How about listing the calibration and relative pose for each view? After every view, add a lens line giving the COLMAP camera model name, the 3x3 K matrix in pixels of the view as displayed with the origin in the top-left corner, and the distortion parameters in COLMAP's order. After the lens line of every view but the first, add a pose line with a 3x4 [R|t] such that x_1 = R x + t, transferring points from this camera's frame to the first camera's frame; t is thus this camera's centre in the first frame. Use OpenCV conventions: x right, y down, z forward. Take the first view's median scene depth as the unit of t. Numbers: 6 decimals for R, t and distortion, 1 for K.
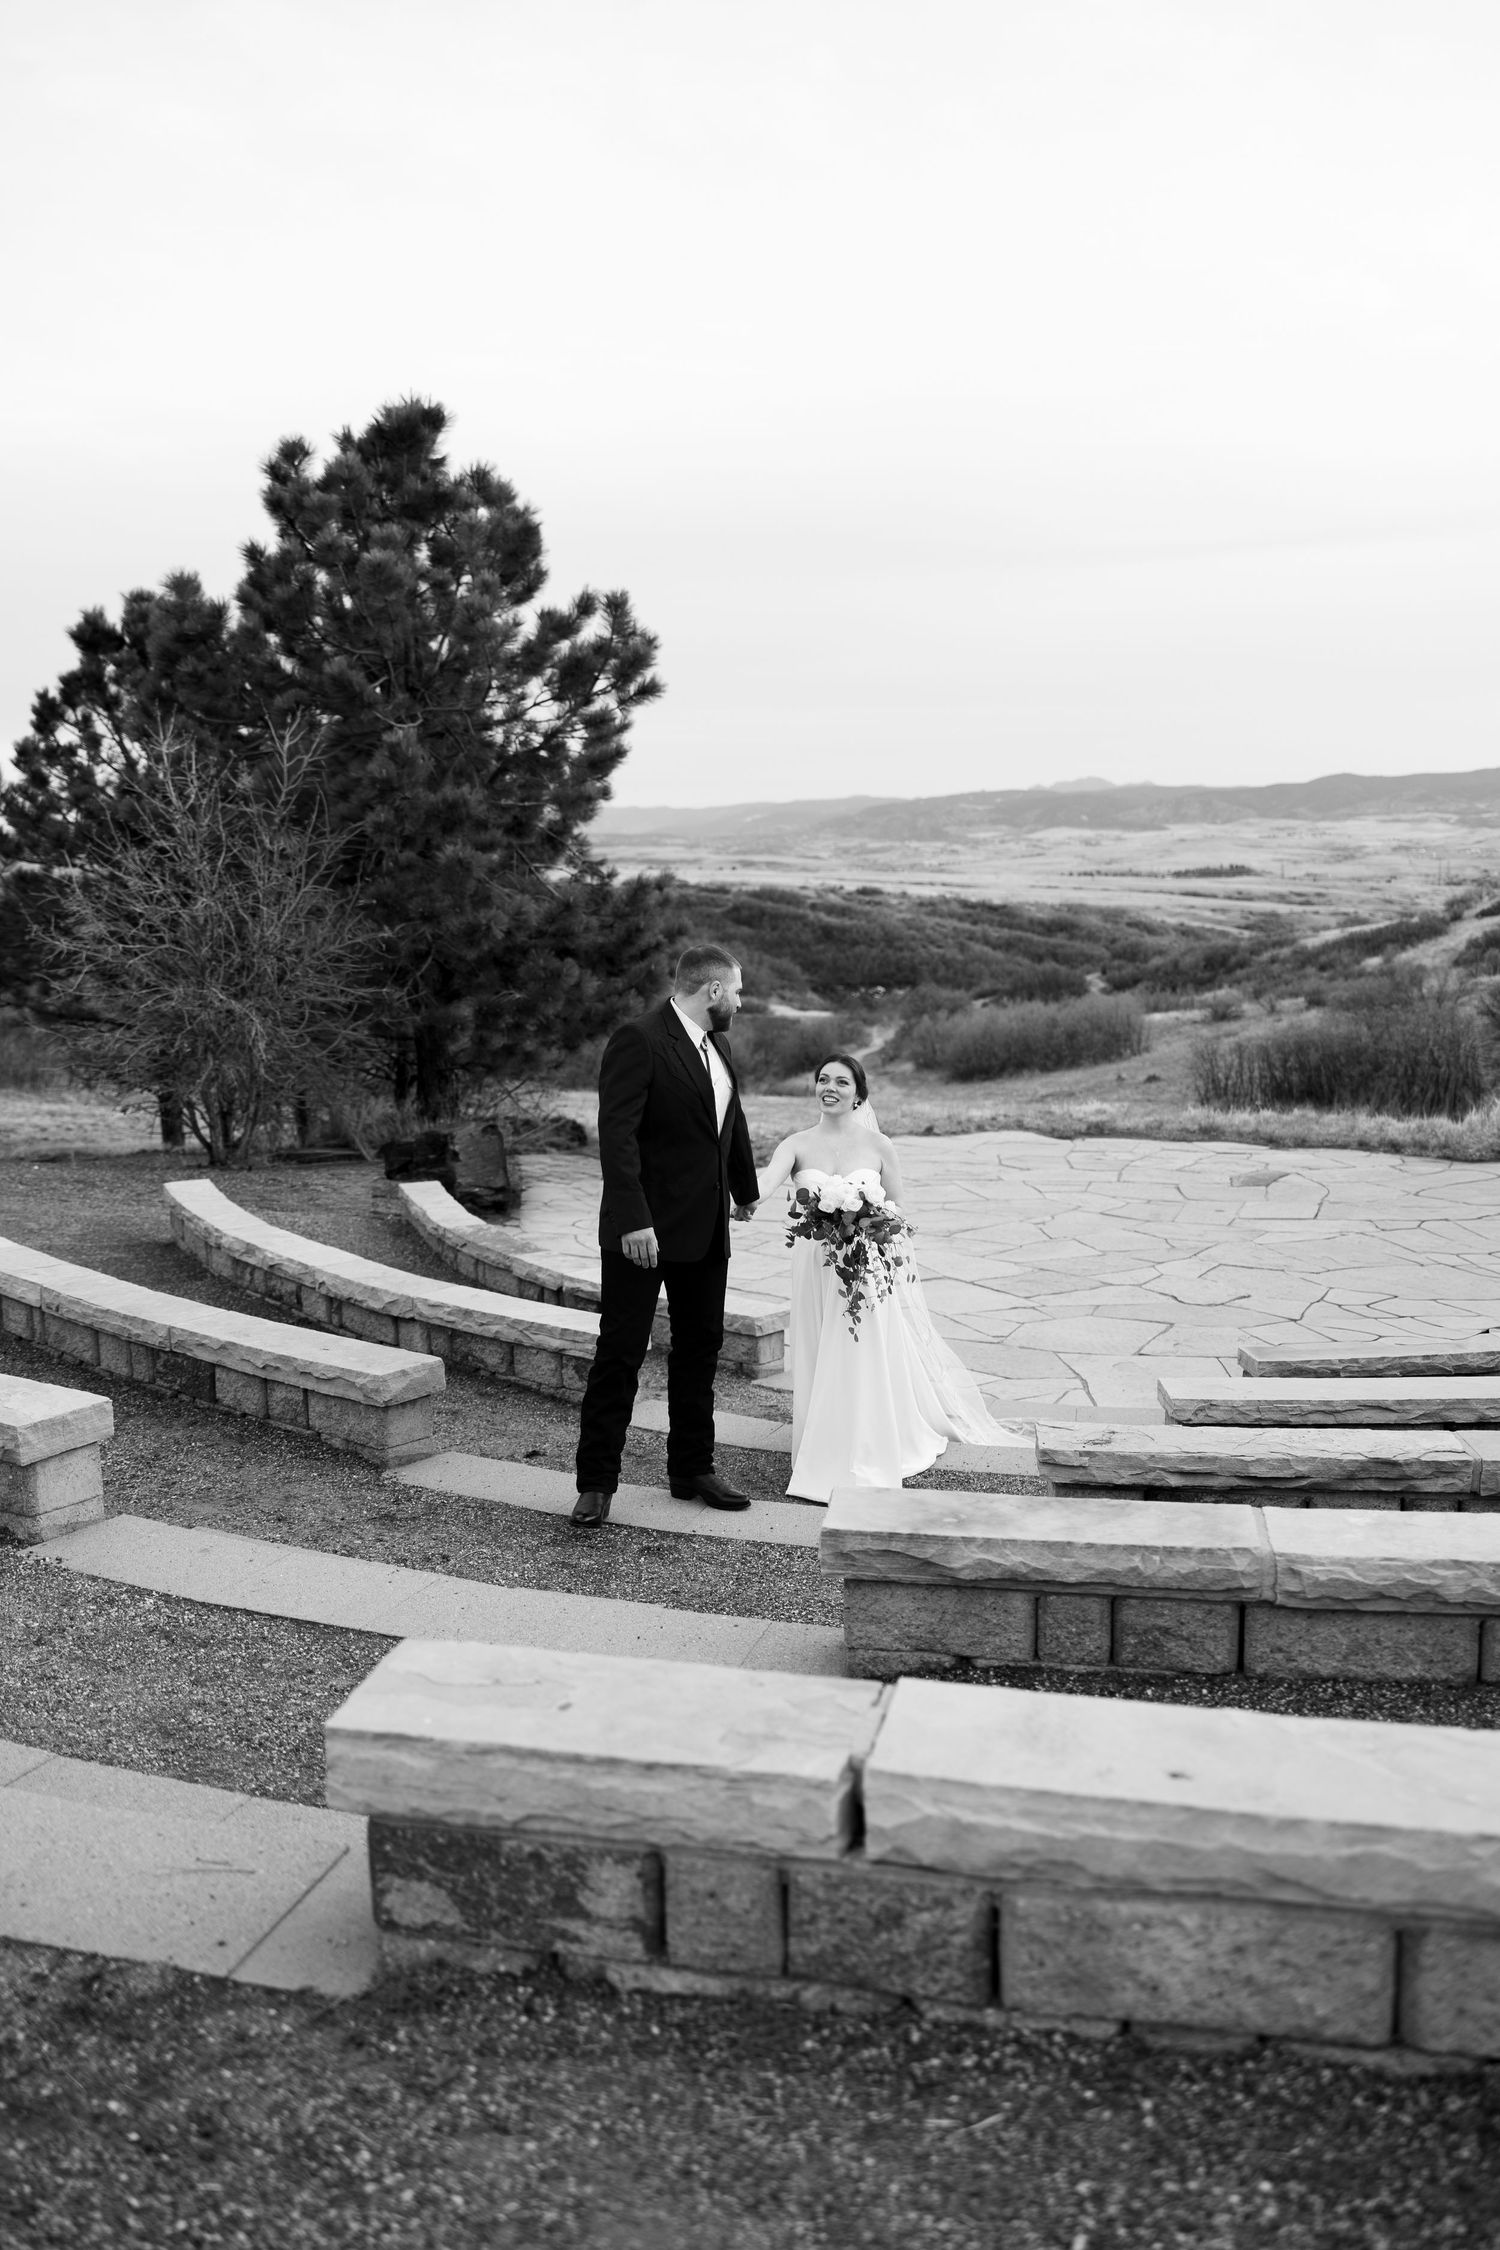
lens RADIAL K [[1837.3, 0, 760.7], [0, 1837.3, 1120.7], [0, 0, 1]] dist [-0.006474, 0.001361]
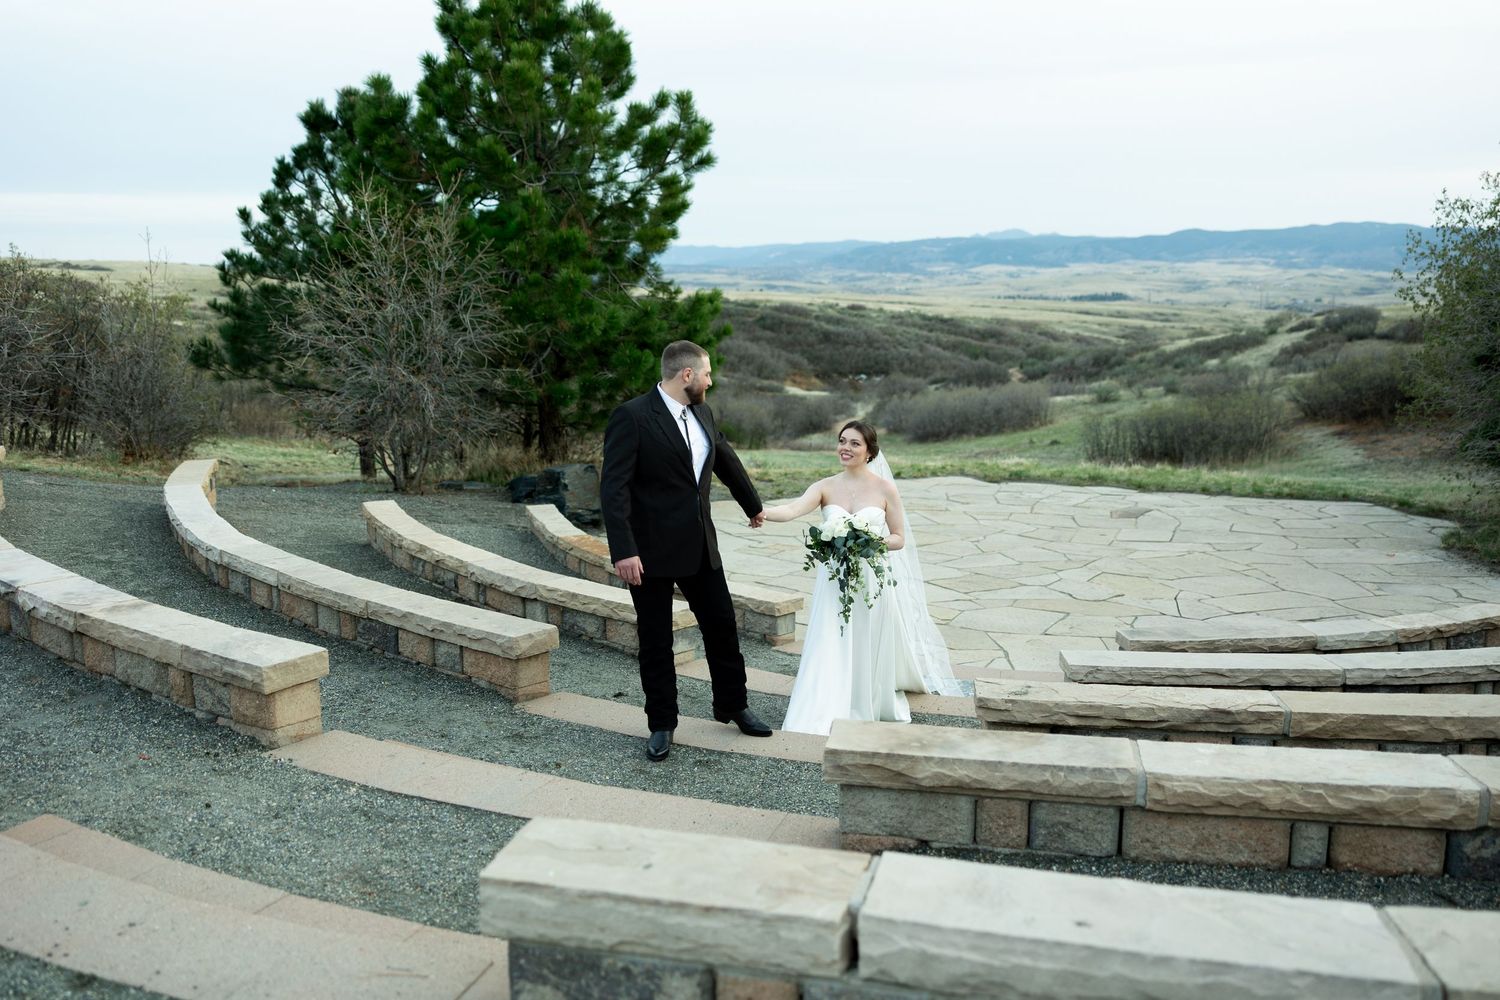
lens RADIAL K [[1289.0, 0, 750.2], [0, 1289.0, 494.5], [0, 0, 1]] dist [-0.011756, 0.013068]
pose [[0.999642, 0.017079, -0.020613, -0.003733], [-0.016647, 0.999642, 0.020957, 0.003003], [0.020963, -0.020606, 0.999568, 0.003775]]
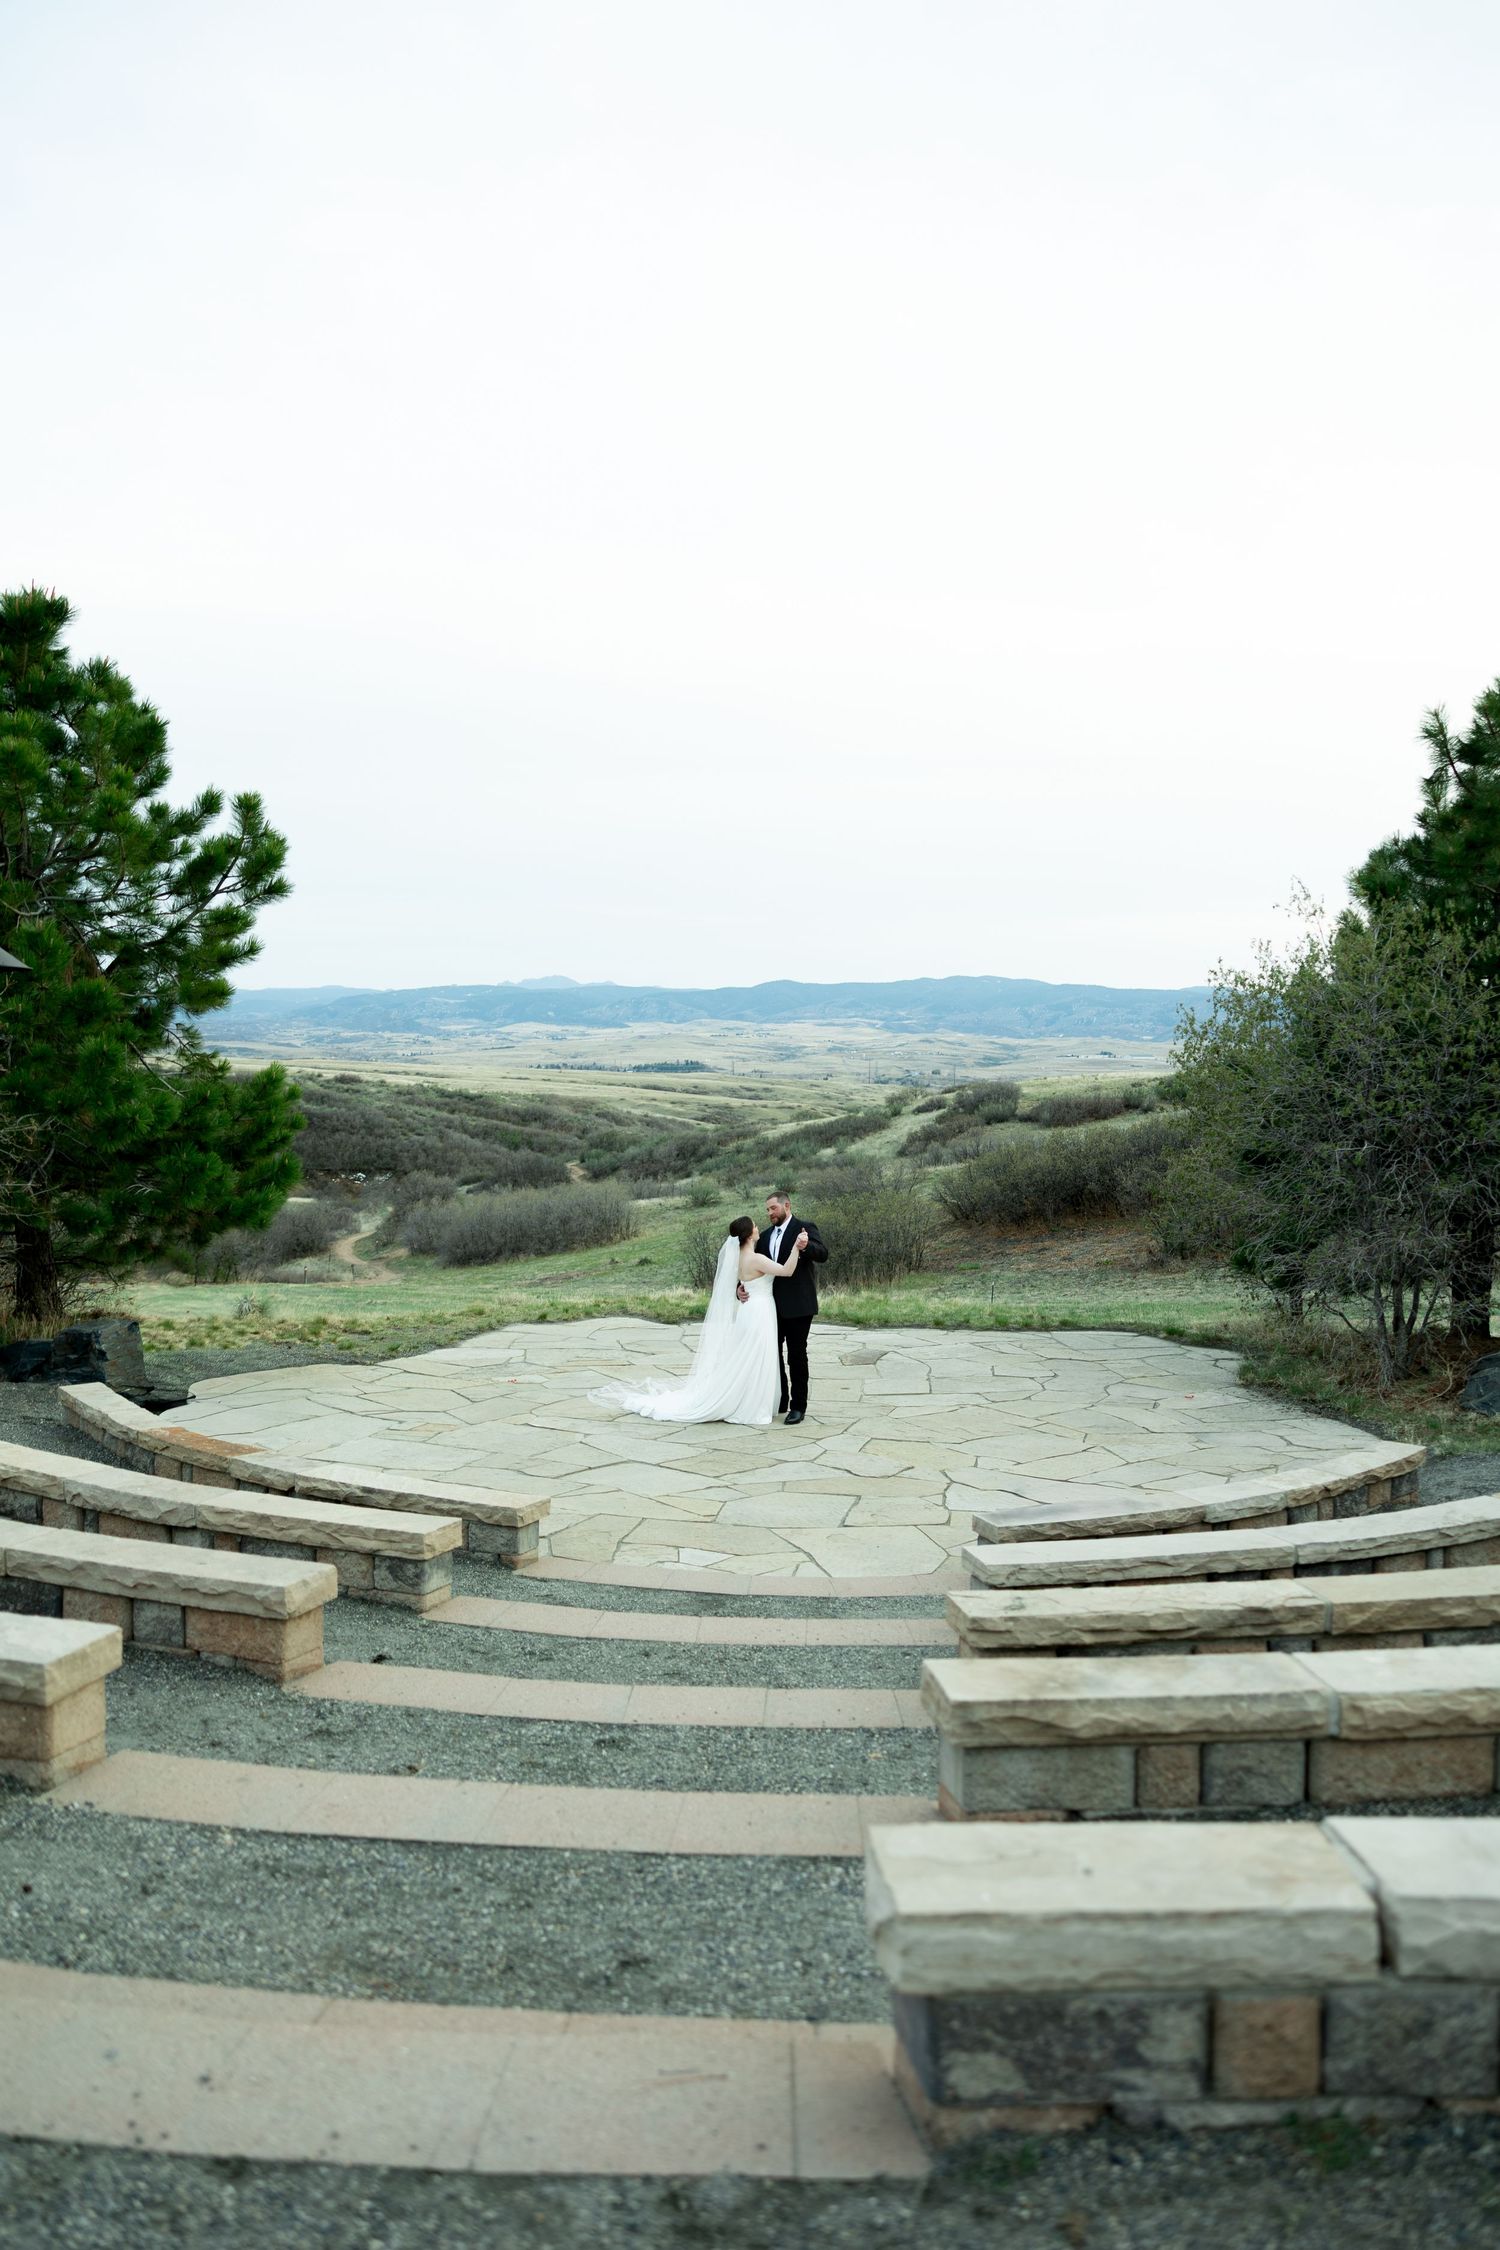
lens RADIAL K [[1774.7, 0, 739.3], [0, 1774.7, 1139.8], [0, 0, 1]] dist [0.019009, -0.010846]
pose [[0.961179, 0.008913, 0.275782, -0.195300], [0.016337, 0.995886, -0.089125, -0.009406], [-0.275442, 0.090171, 0.957079, -0.004104]]
